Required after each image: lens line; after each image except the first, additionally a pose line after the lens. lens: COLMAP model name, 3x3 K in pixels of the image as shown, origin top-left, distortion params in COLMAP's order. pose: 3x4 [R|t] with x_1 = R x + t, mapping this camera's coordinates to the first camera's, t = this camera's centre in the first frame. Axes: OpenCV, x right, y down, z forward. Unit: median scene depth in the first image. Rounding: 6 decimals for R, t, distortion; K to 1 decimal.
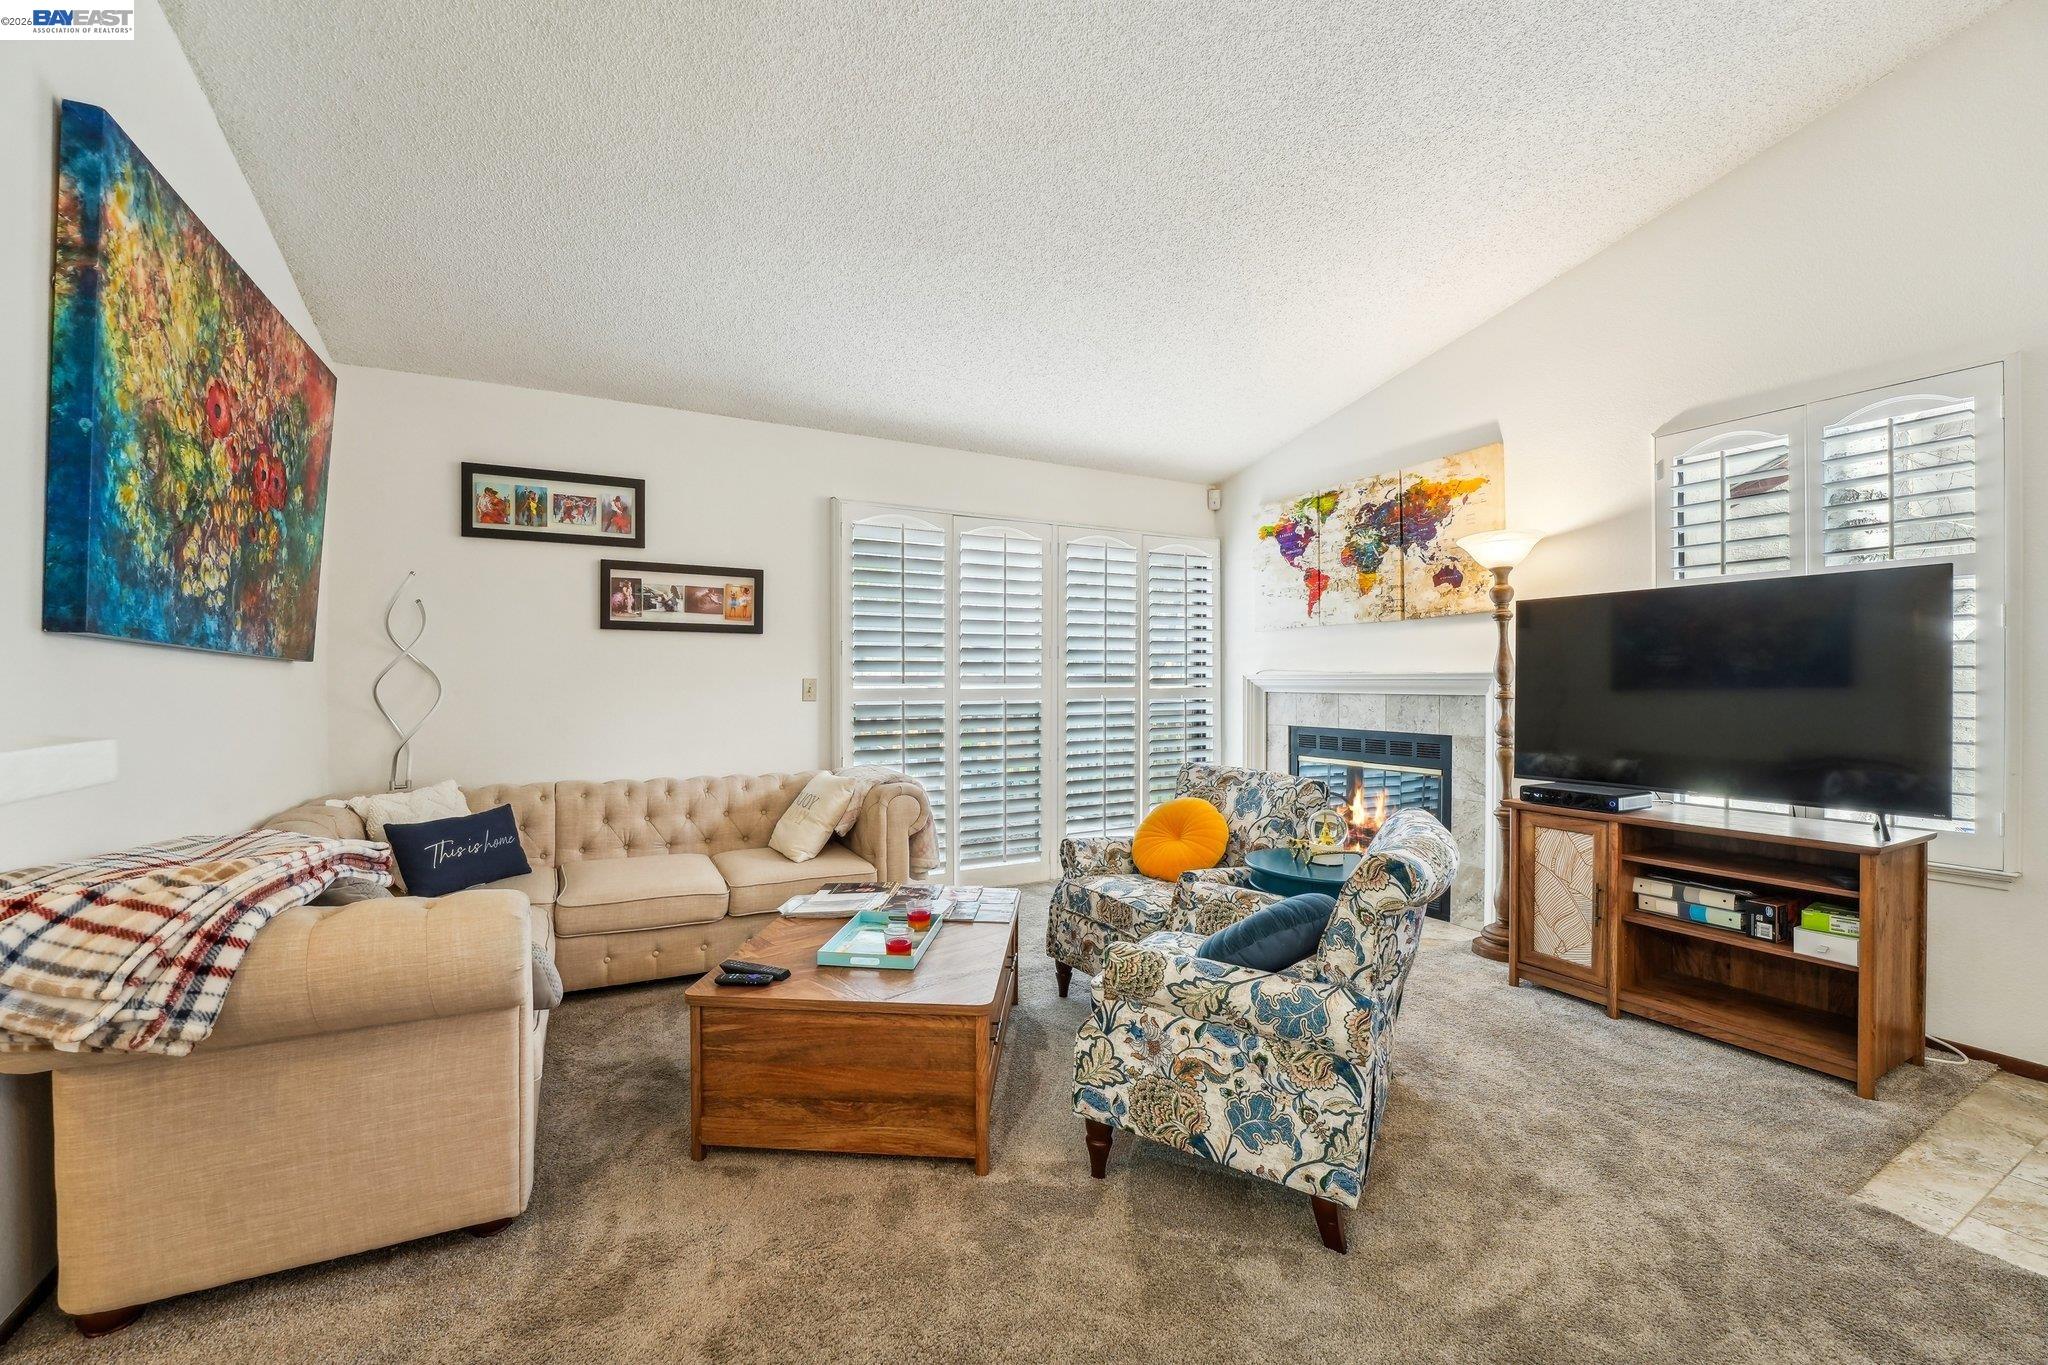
lens RADIAL K [[847.6, 0, 1017.1], [0, 847.6, 695.1], [0, 0, 1]] dist [-0.022500, 0.003516]
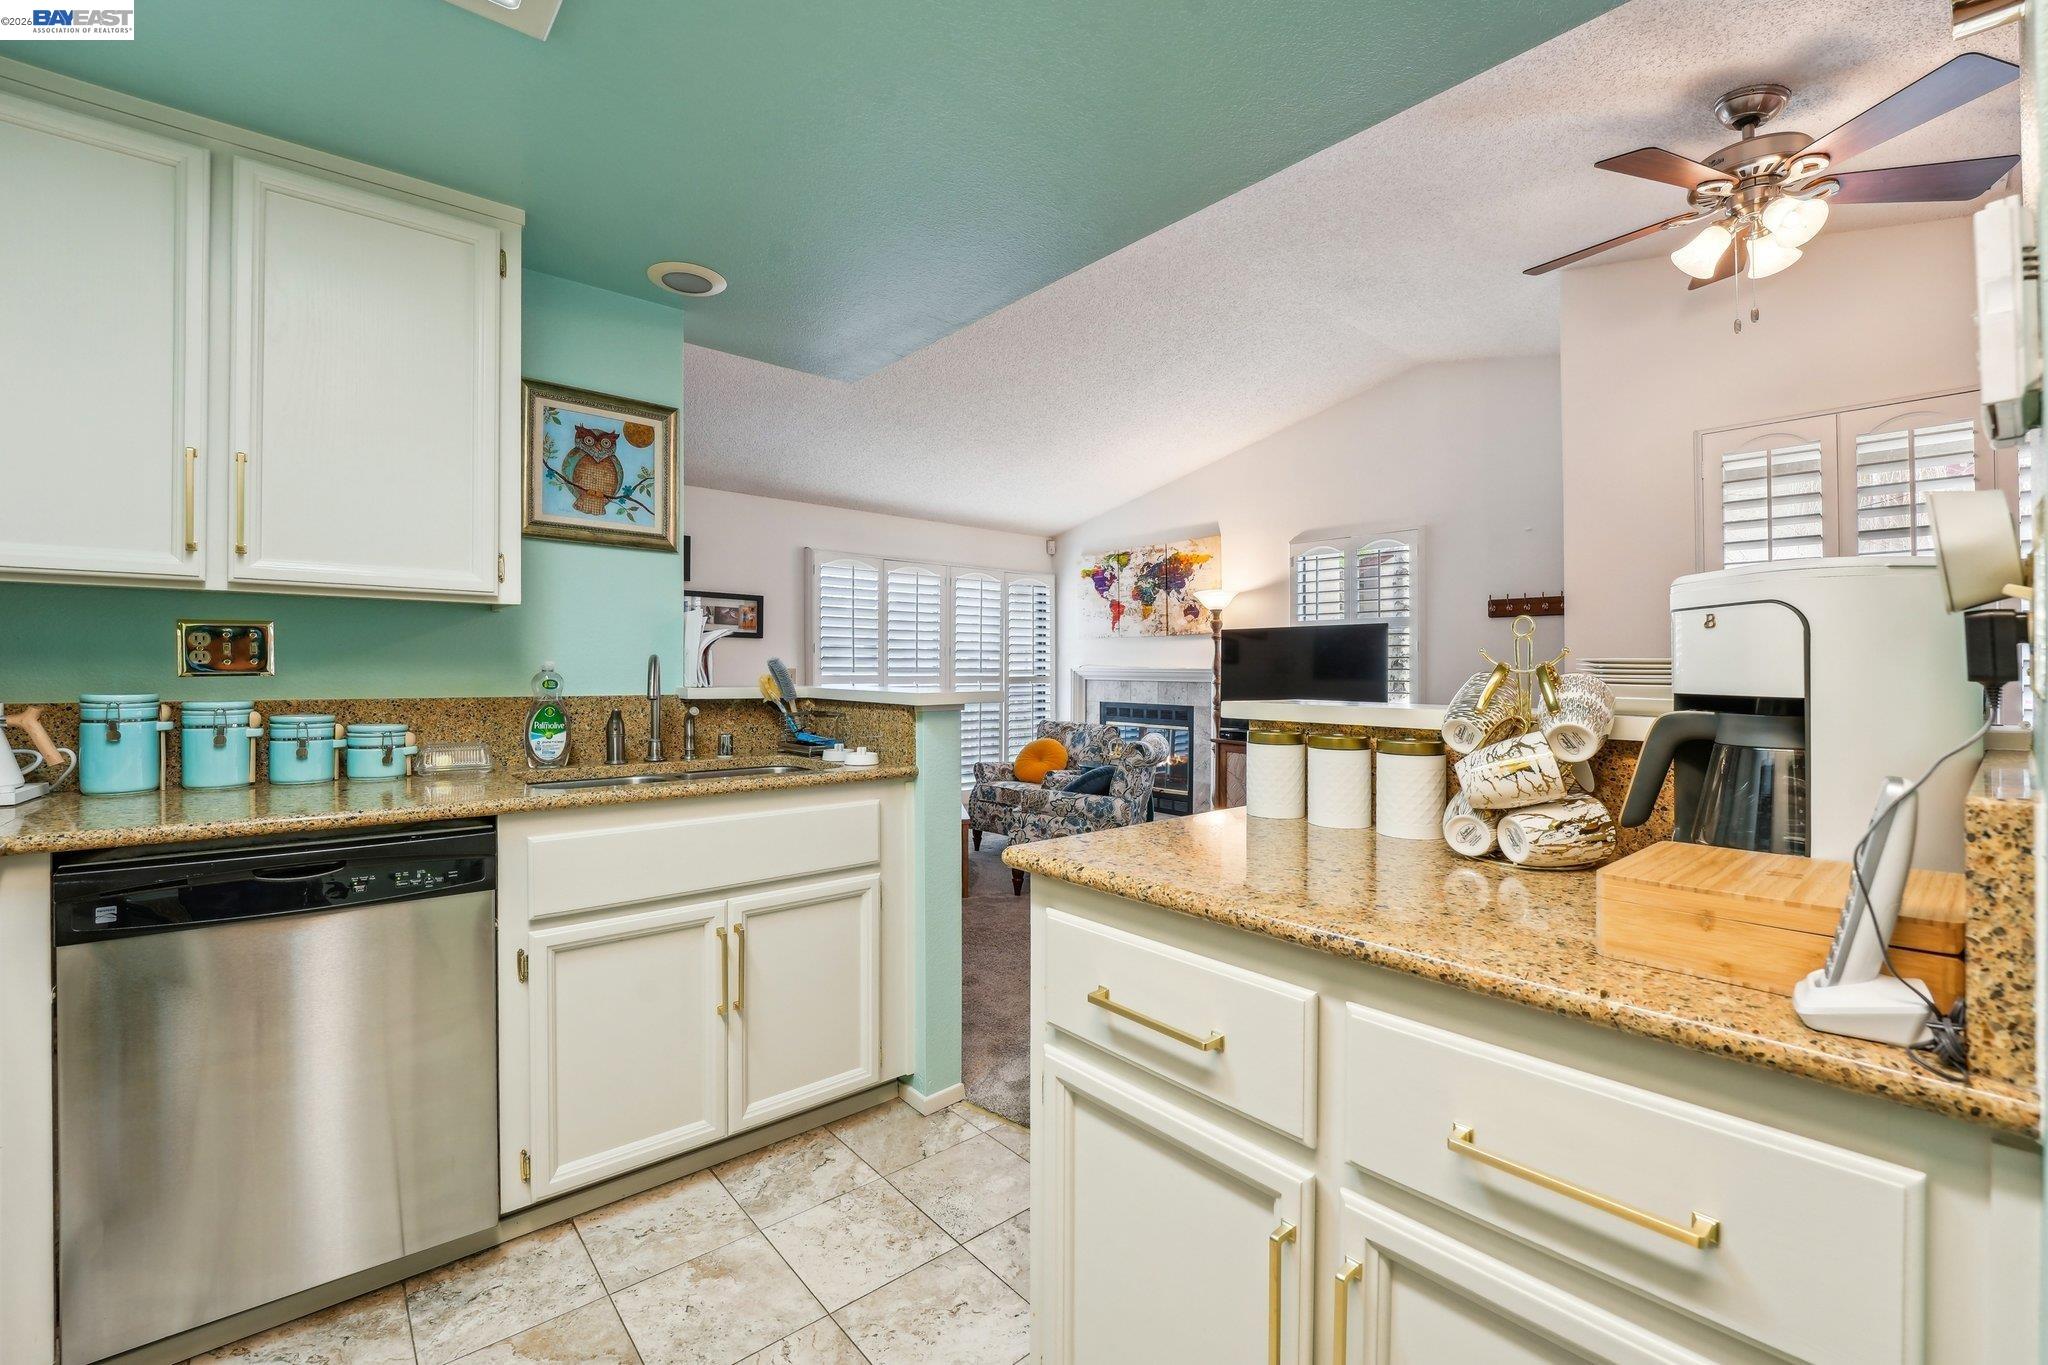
lens RADIAL K [[847.6, 0, 991.2], [0, 847.6, 658.2], [0, 0, 1]] dist [-0.022500, 0.003516]
pose [[0.983365, 0.010161, 0.181355, -0.184467], [-0.005069, 0.999580, -0.028521, 0.002738], [-0.181569, 0.027127, 0.983004, -0.579696]]
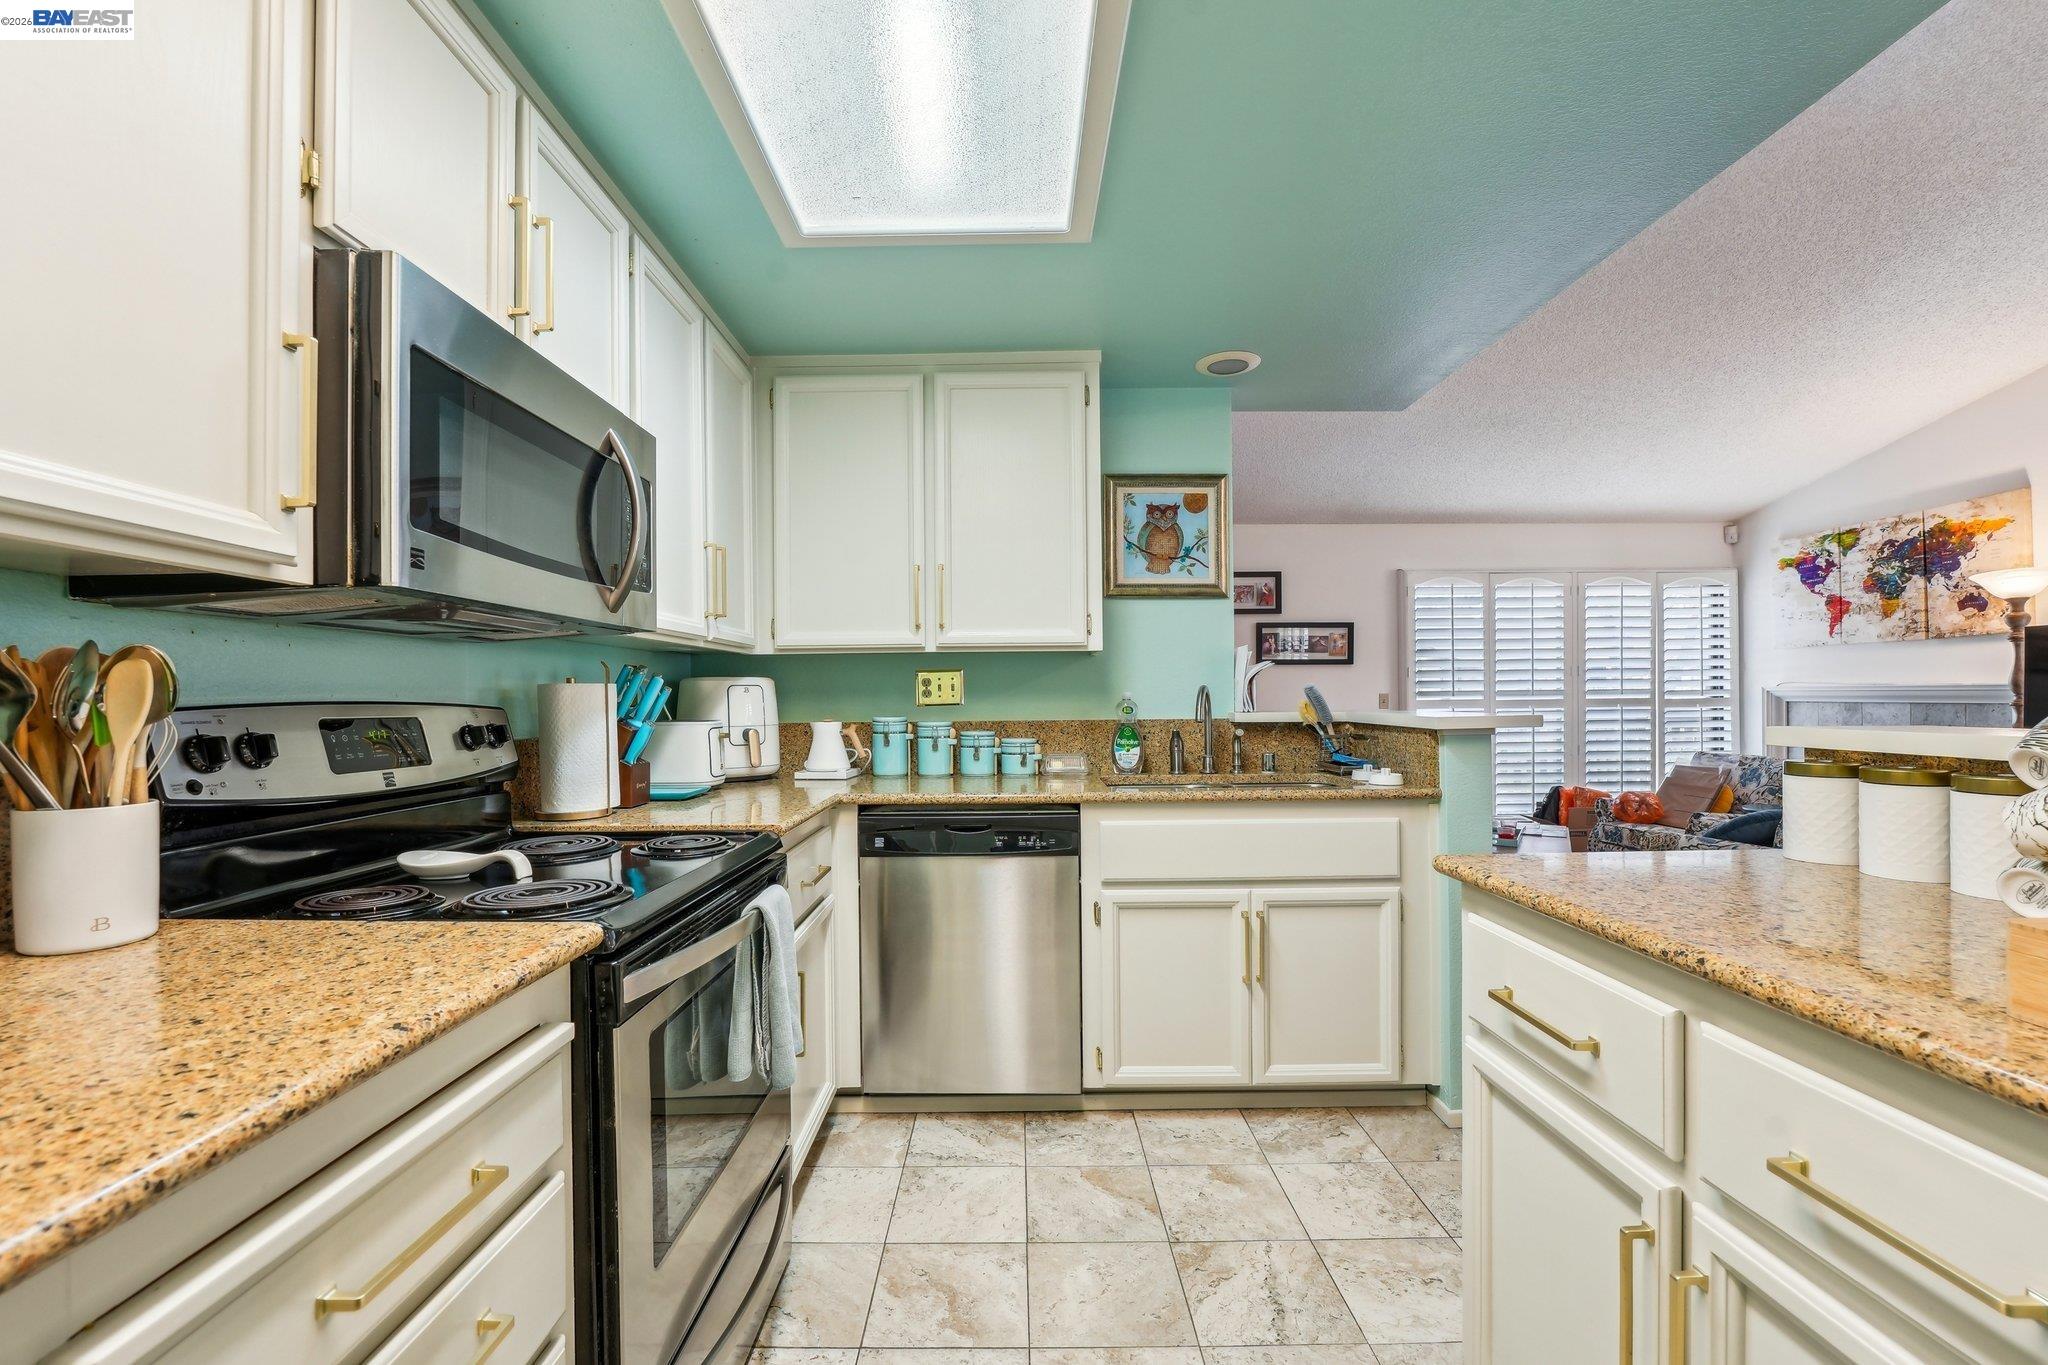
lens RADIAL K [[847.6, 0, 1018.6], [0, 847.6, 690.9], [0, 0, 1]] dist [-0.022500, 0.003516]
pose [[0.876476, -0.010078, -0.481340, -0.104239], [0.001706, 0.999840, -0.017828, 0.001898], [0.481442, 0.014804, 0.876353, -0.659318]]
